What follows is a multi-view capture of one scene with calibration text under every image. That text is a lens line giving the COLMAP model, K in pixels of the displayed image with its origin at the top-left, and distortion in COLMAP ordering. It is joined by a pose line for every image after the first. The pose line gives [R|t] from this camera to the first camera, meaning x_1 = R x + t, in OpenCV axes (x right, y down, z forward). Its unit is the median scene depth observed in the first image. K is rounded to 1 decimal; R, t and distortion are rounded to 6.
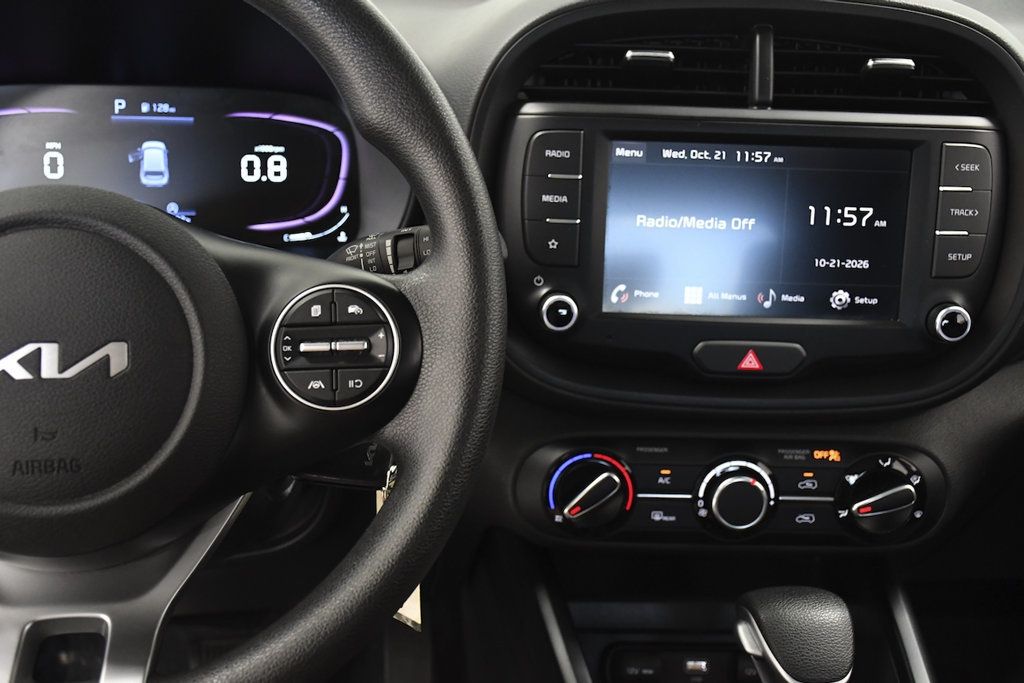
lens RADIAL K [[1258.0, 0, 509.8], [0, 1258.0, 342.2], [0, 0, 1]] dist [0.048683, 0.000000]
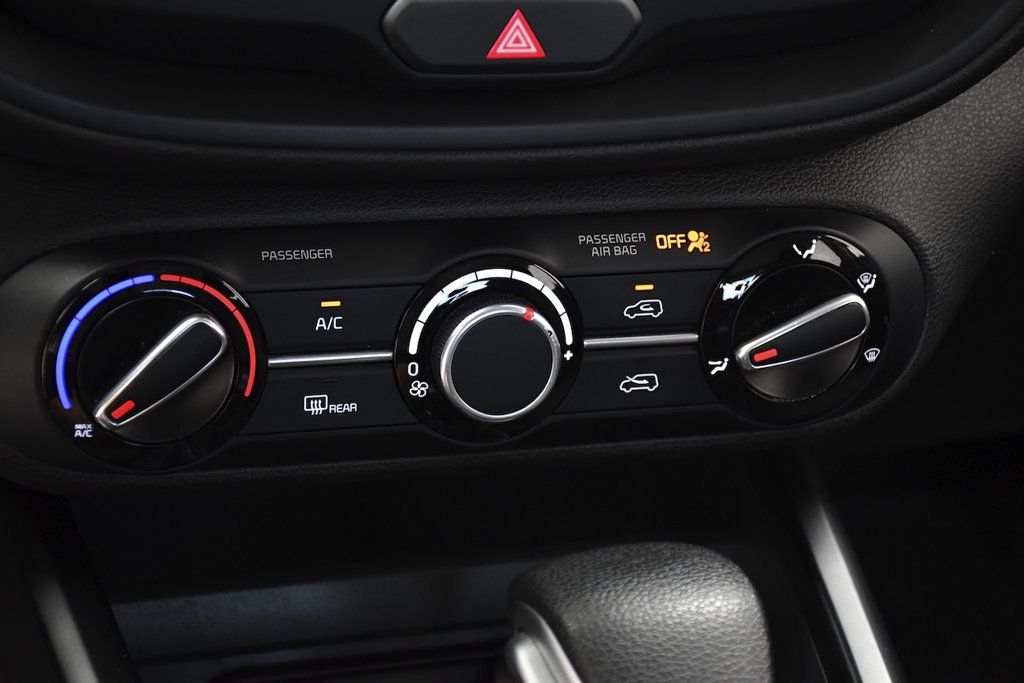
lens RADIAL K [[2257.5, 0, 512.0], [0, 2257.5, 336.0], [0, 0, 1]] dist [0.350151, 0.000000]
pose [[0.971729, -0.069860, 0.225526, 0.007986], [0.034900, 0.987229, 0.155436, -0.004819], [-0.233505, -0.143171, 0.961757, 0.235450]]
